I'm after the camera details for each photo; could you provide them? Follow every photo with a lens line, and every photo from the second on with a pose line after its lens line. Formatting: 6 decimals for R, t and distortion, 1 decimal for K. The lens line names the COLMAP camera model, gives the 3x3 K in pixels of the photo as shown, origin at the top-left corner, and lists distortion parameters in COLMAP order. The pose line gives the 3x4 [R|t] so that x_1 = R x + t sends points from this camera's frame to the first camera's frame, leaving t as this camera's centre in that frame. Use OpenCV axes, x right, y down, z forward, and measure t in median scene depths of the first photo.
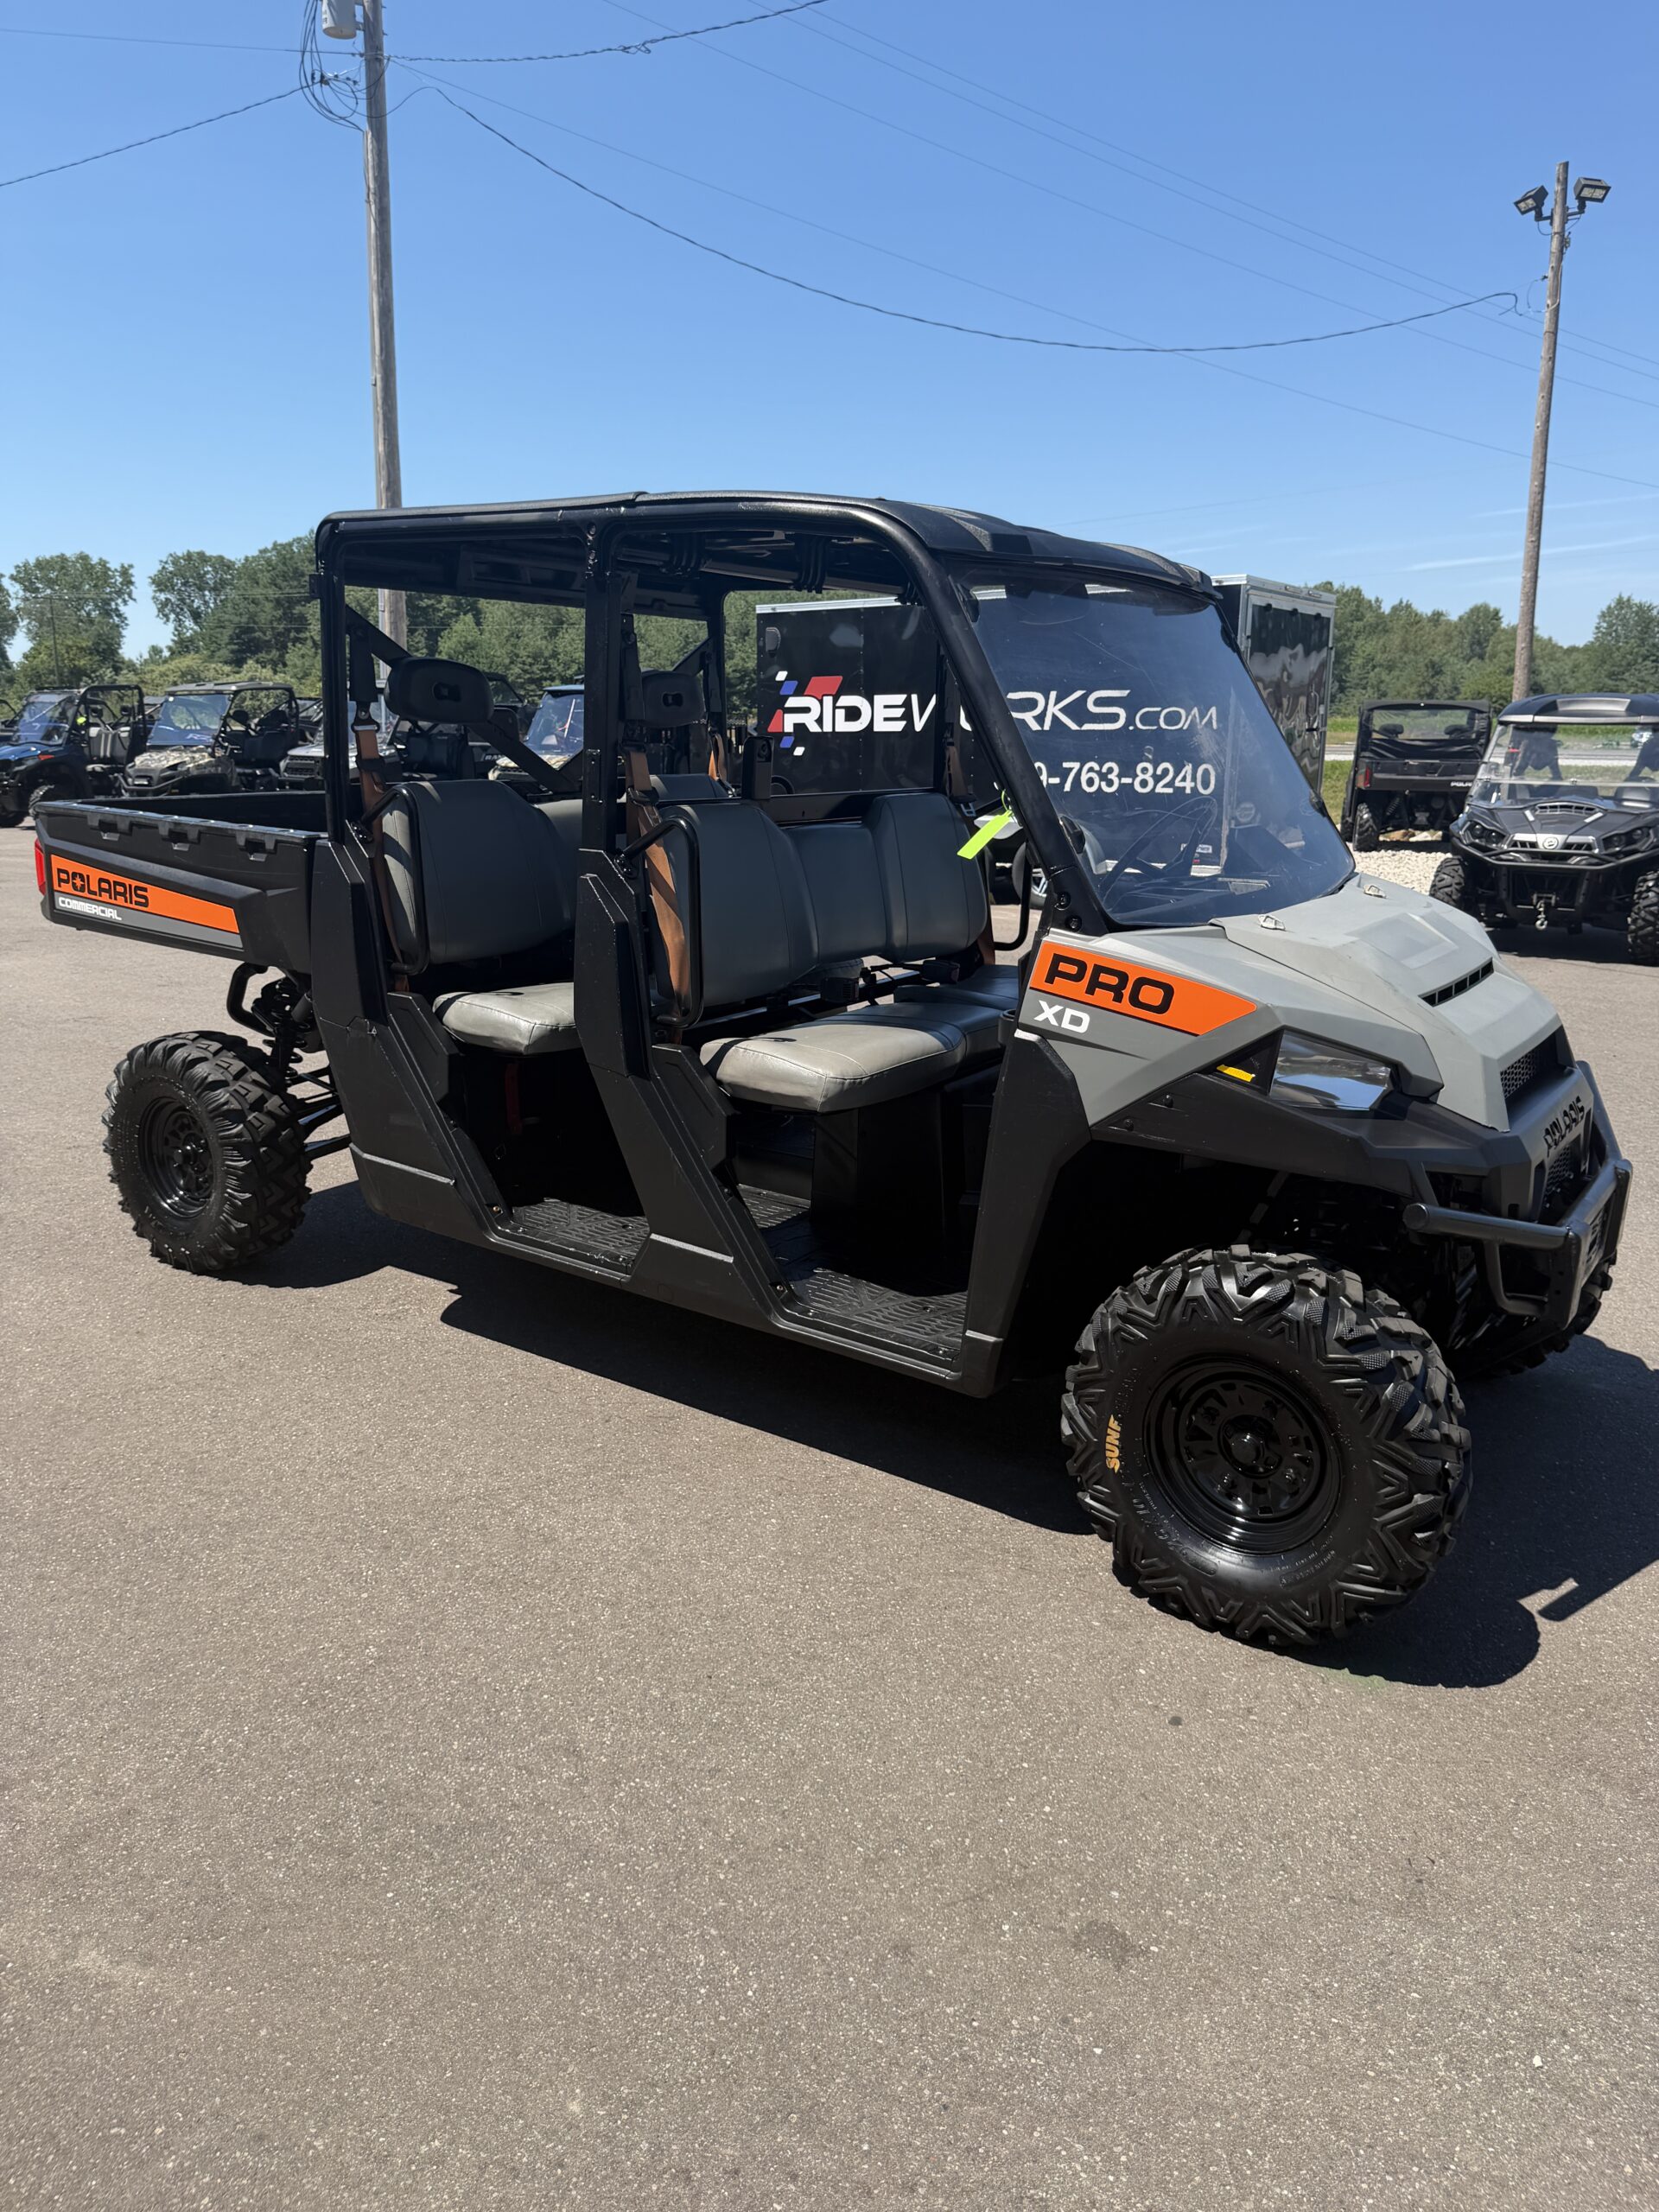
lens RADIAL K [[1561.1, 0, 826.2], [0, 1561.1, 1109.4], [0, 0, 1]] dist [0.032795, -0.052384]
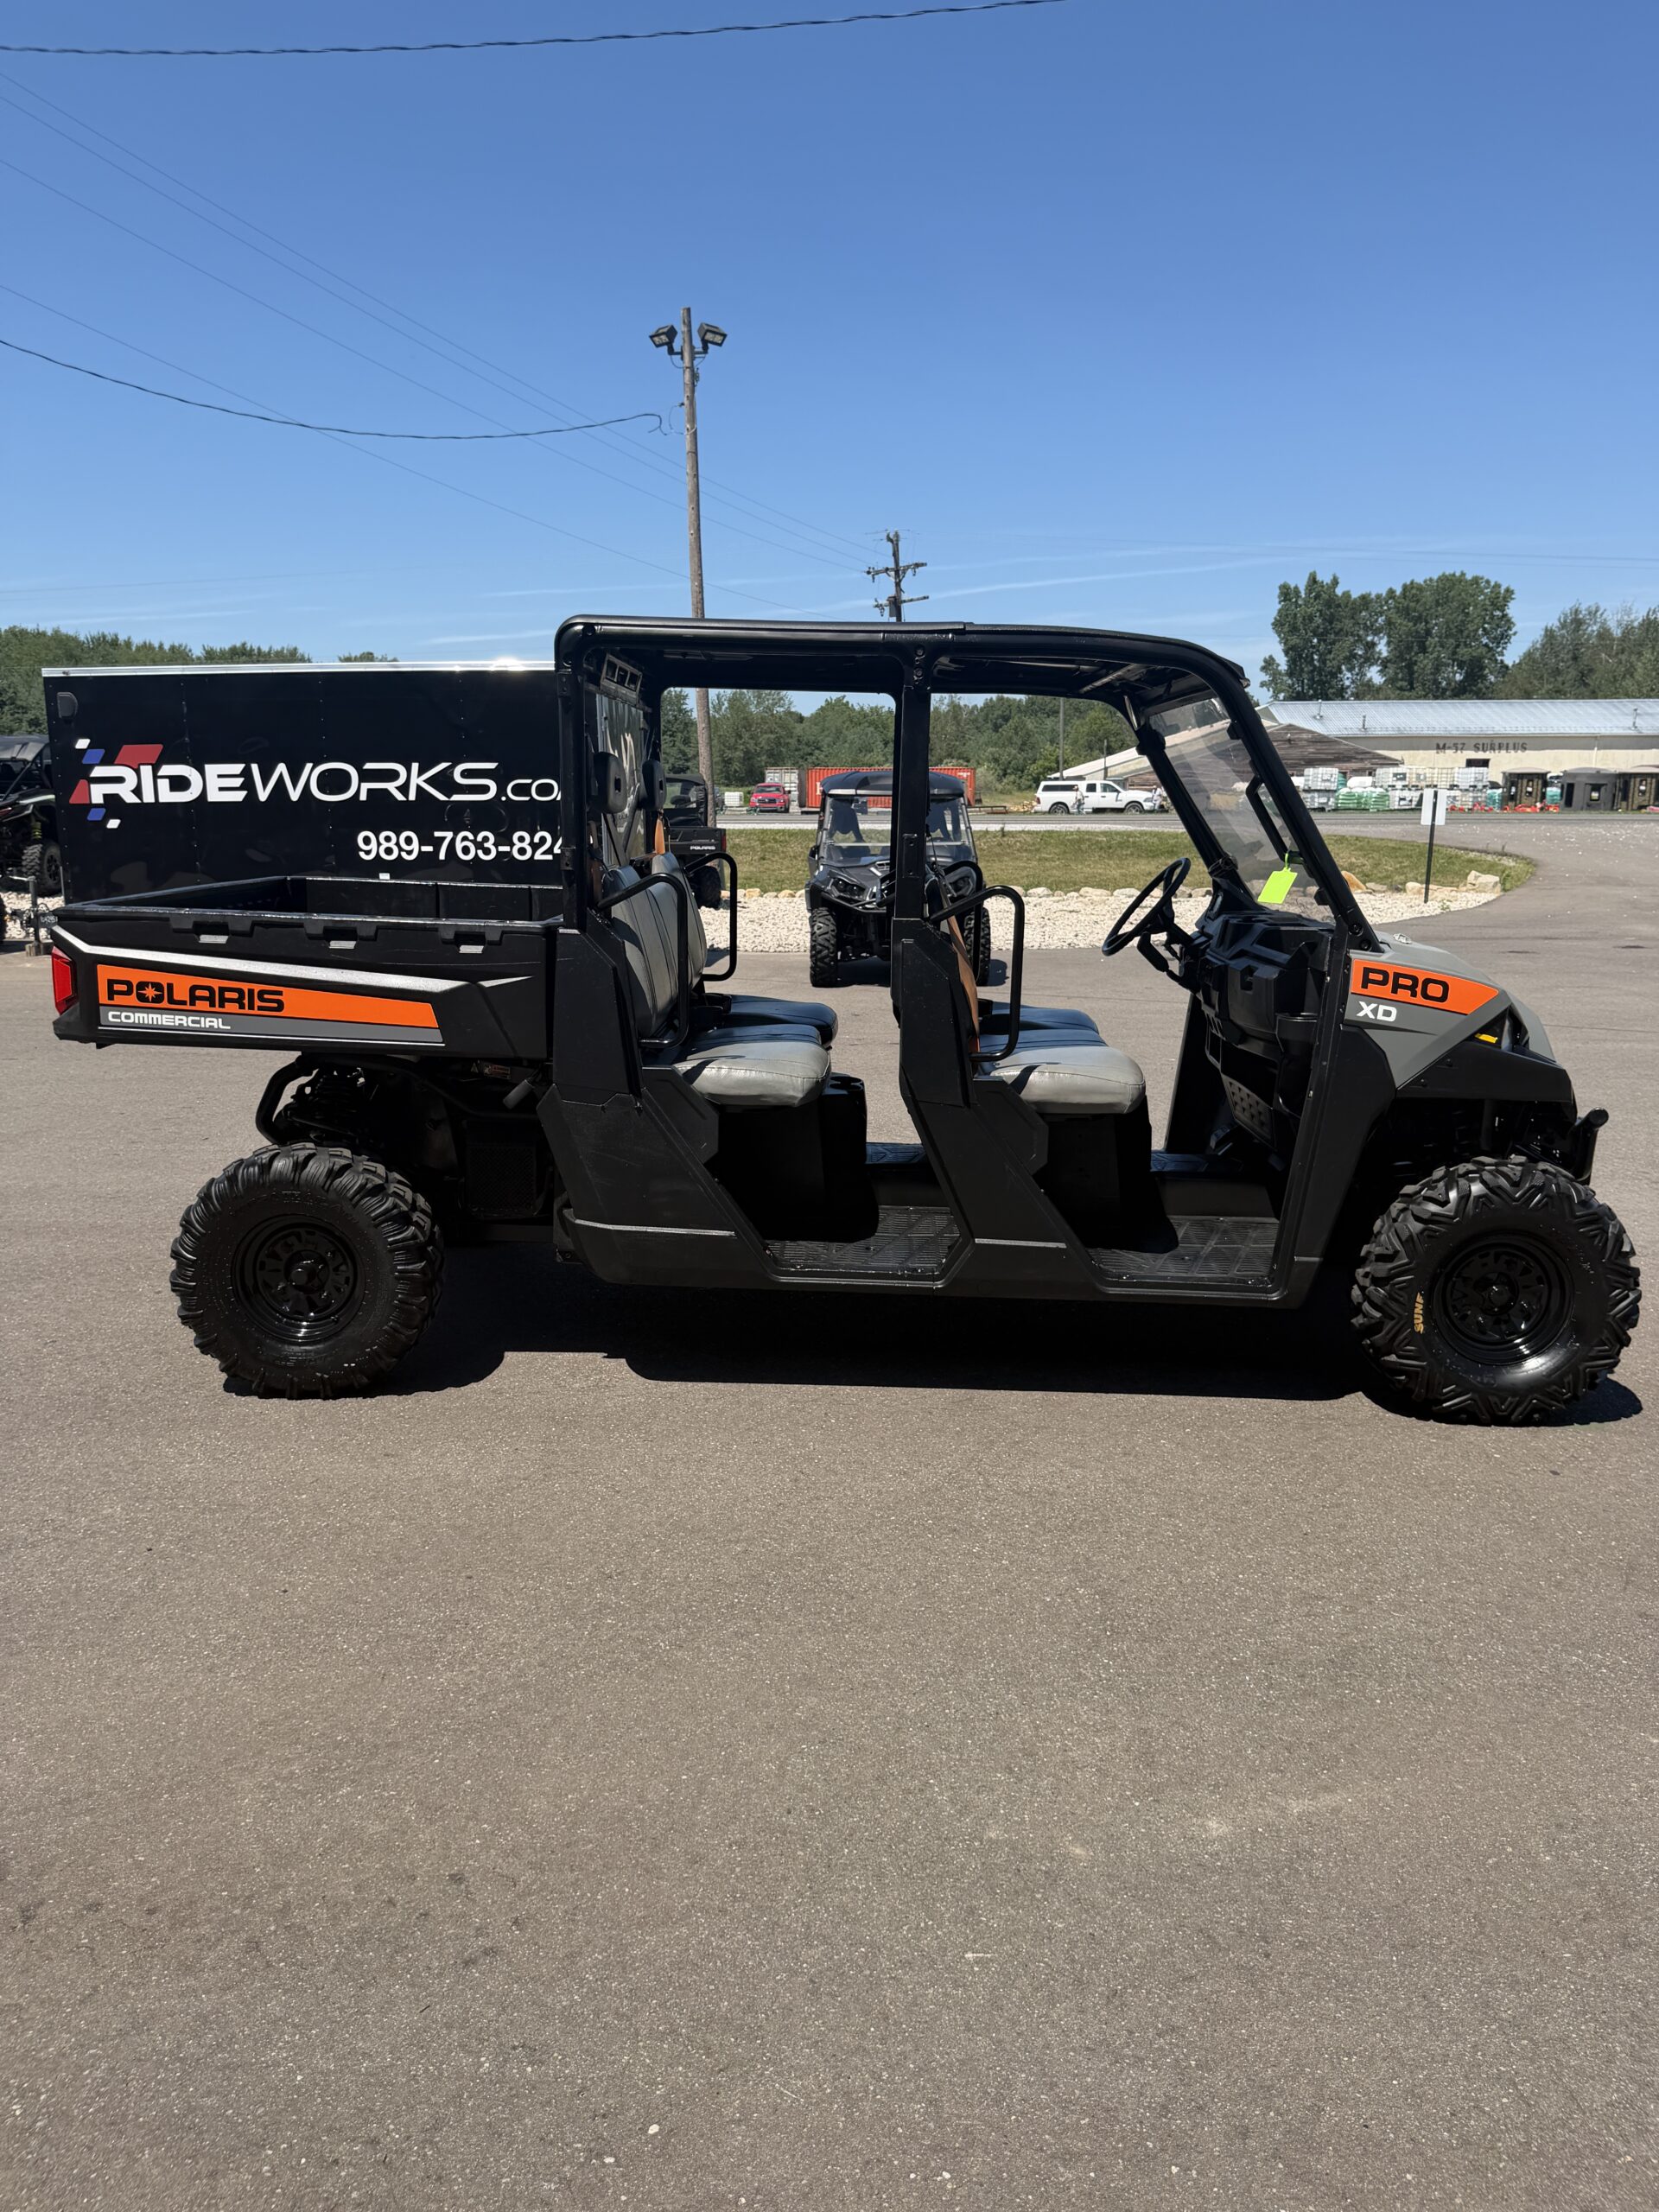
lens RADIAL K [[1561.1, 0, 833.5], [0, 1561.1, 1098.9], [0, 0, 1]] dist [0.032795, -0.052384]
pose [[0.834997, -0.113970, 0.538322, -0.200750], [0.138150, 0.990401, -0.004606, -0.008269], [-0.532629, 0.078215, 0.842727, 0.014891]]
